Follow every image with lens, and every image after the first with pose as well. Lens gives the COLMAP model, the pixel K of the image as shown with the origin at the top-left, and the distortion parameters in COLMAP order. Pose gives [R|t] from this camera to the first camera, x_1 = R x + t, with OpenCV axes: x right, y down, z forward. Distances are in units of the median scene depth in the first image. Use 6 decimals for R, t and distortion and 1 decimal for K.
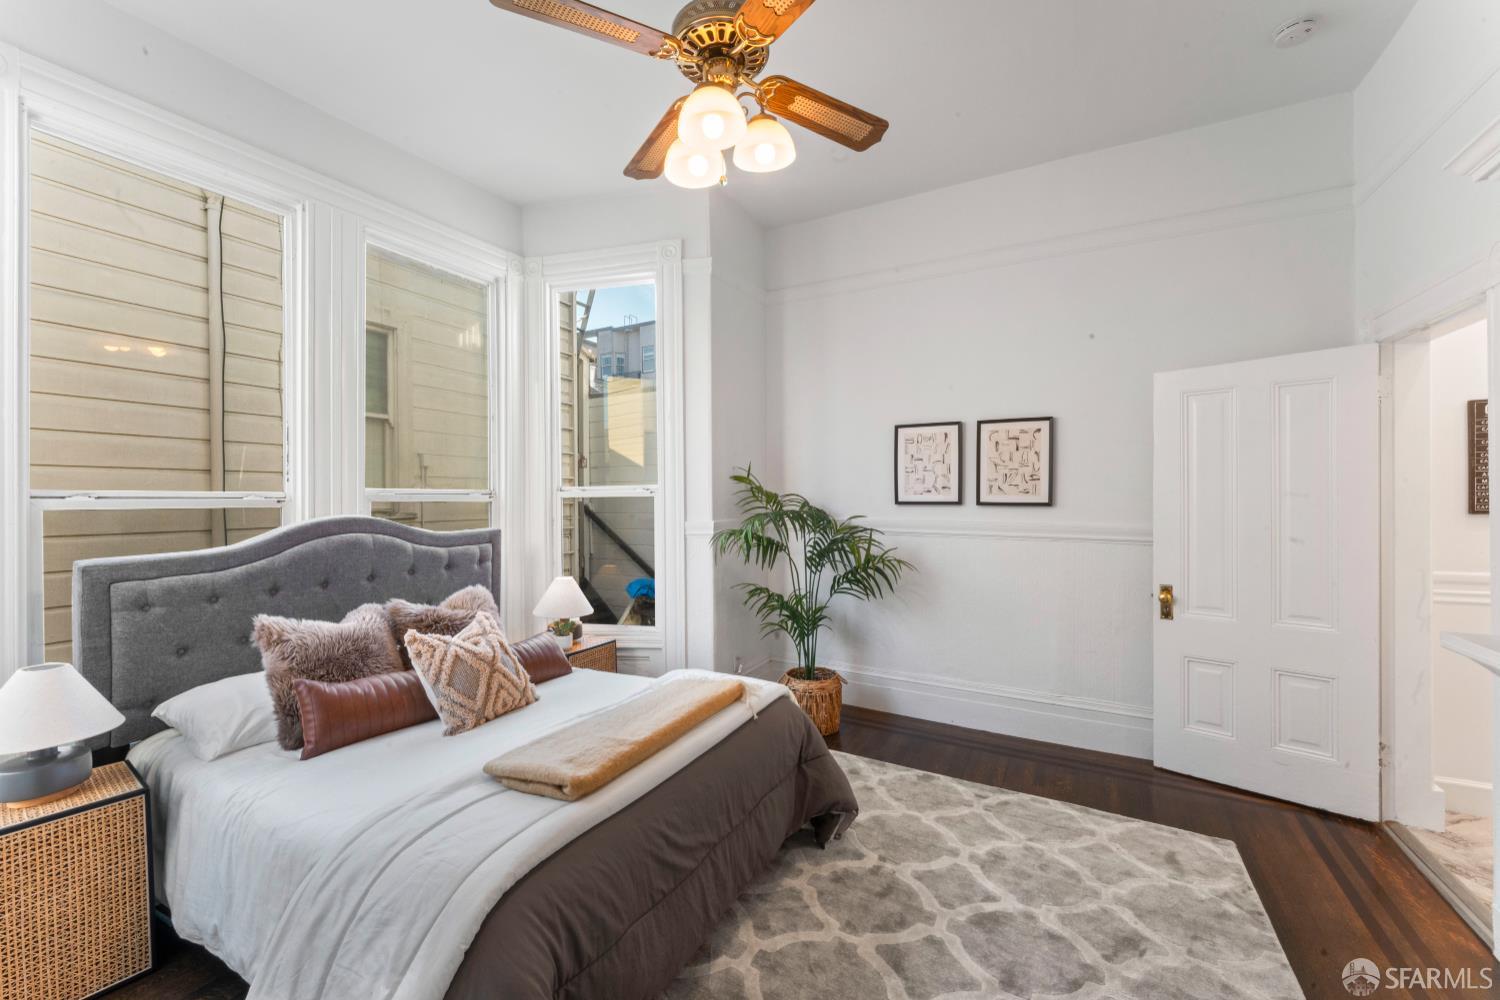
lens RADIAL K [[599.2, 0, 749.7], [0, 599.2, 490.8], [0, 0, 1]] dist [-0.002104, -0.000366]
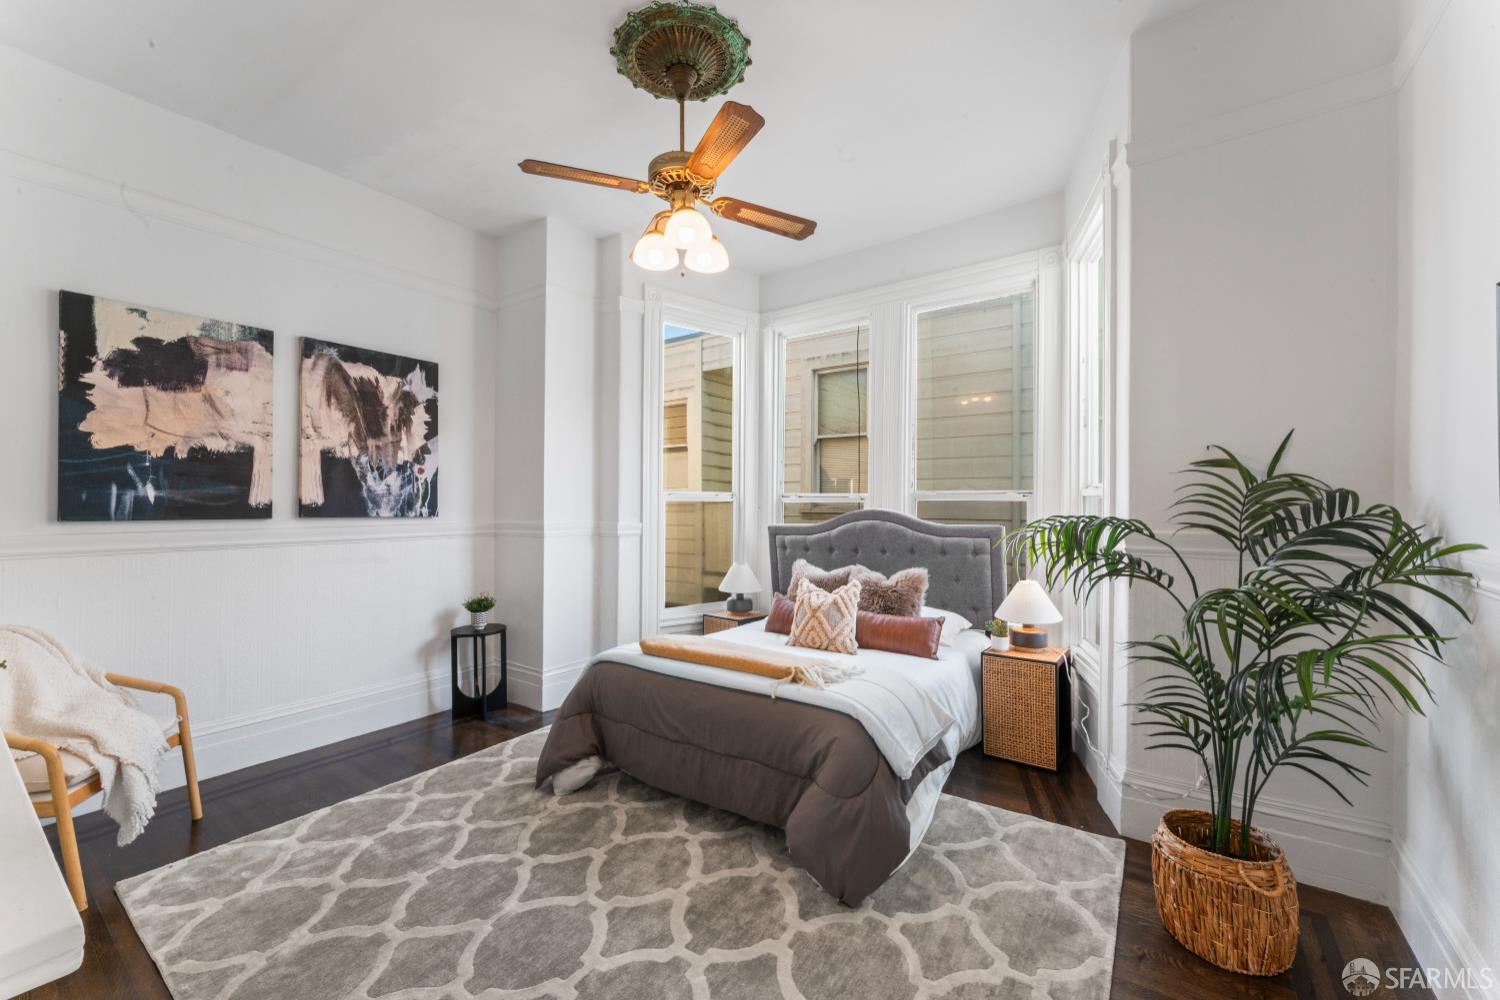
lens RADIAL K [[599.2, 0, 749.7], [0, 599.2, 490.8], [0, 0, 1]] dist [-0.002104, -0.000366]
pose [[-0.114409, -0.007680, -0.993404, 1.016553], [0.016939, 0.999810, -0.009680, 0.006131], [0.993289, -0.017935, -0.114257, 0.995509]]
